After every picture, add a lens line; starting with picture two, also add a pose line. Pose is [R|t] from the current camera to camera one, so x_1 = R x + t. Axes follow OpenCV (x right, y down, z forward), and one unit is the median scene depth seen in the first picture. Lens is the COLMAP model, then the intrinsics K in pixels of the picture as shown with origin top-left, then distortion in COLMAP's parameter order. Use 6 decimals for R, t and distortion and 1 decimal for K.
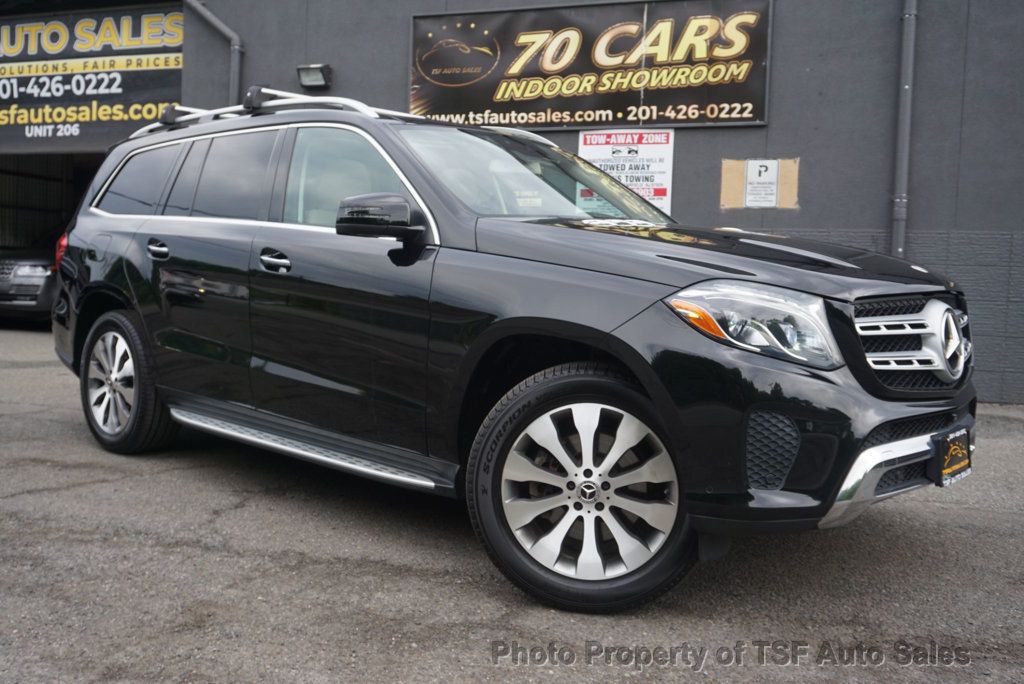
lens RADIAL K [[910.2, 0, 503.9], [0, 910.2, 340.2], [0, 0, 1]] dist [-0.008297, -0.002610]
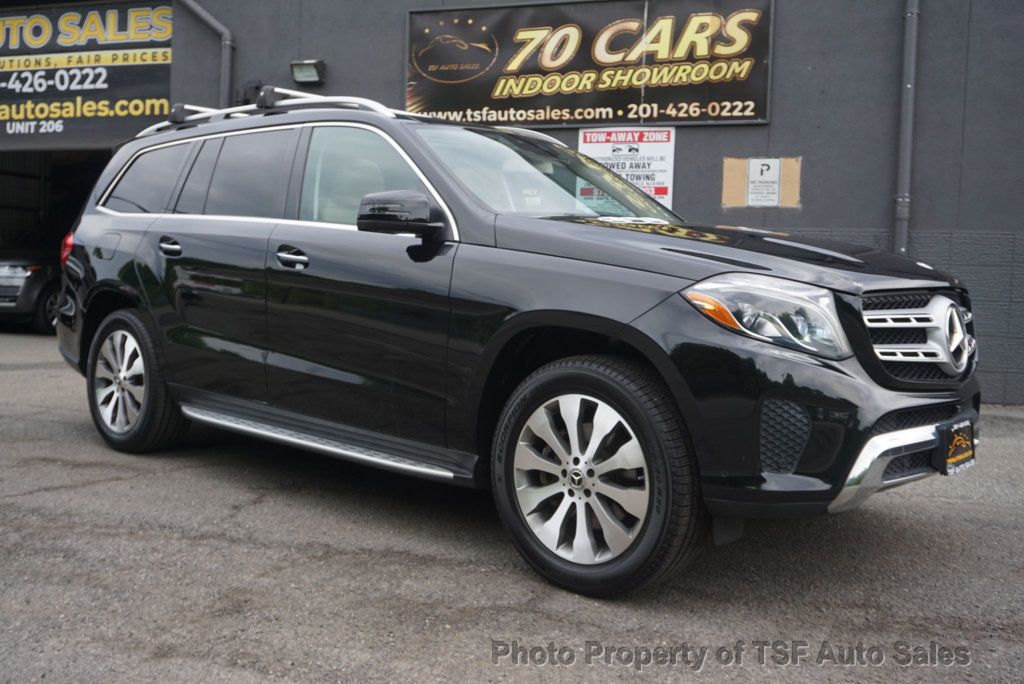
lens RADIAL K [[948.1, 0, 513.7], [0, 948.1, 337.8], [0, 0, 1]] dist [-0.008337, 0.000000]
pose [[0.999762, -0.002660, 0.021652, -0.011088], [0.002837, 0.999963, -0.008152, 0.004358], [-0.021629, 0.008212, 0.999732, -0.022269]]
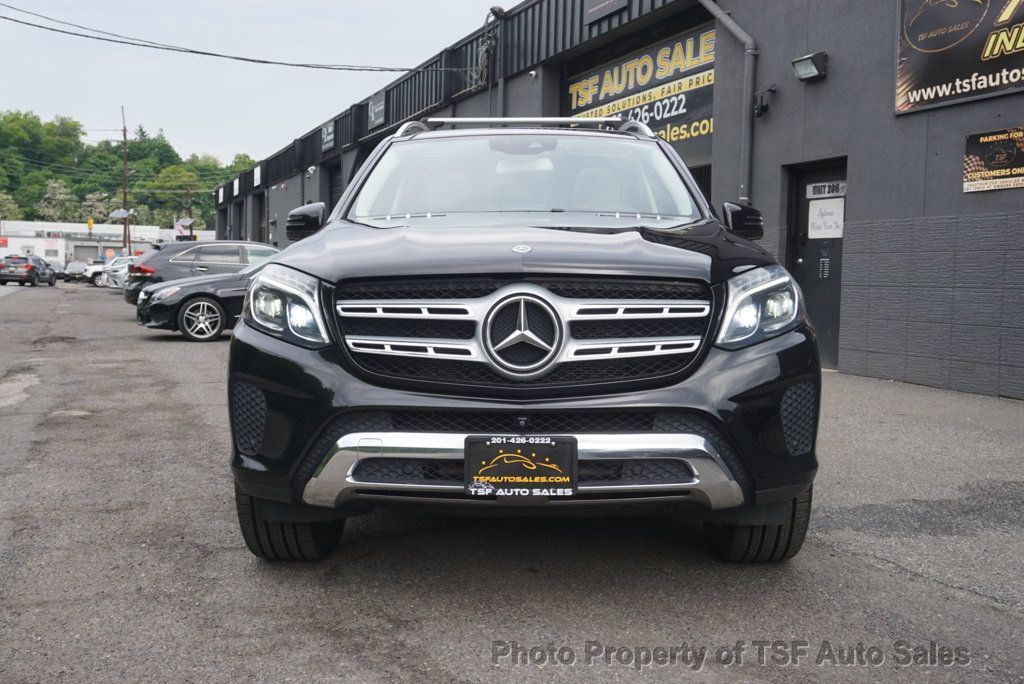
lens RADIAL K [[1035.5, 0, 520.2], [0, 1035.5, 341.9], [0, 0, 1]] dist [-0.017937, 0.000000]
pose [[0.644681, 0.023296, -0.764097, 0.436899], [-0.045568, 0.998929, -0.007990, 0.006995], [0.763093, 0.039969, 0.645052, 0.131210]]
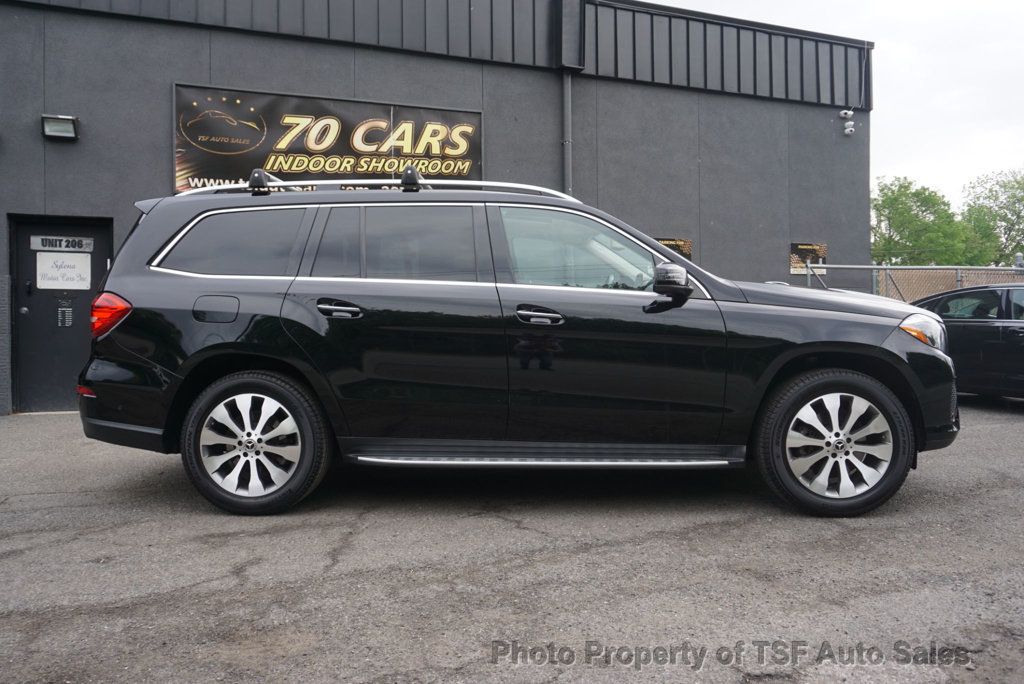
lens RADIAL K [[753.7, 0, 540.1], [0, 753.7, 332.7], [0, 0, 1]] dist [-0.007369, -0.001960]
pose [[0.764643, -0.045797, 0.642825, -0.370215], [0.079904, 0.996512, -0.024051, -0.014979], [-0.639482, 0.069754, 0.765635, 0.088209]]
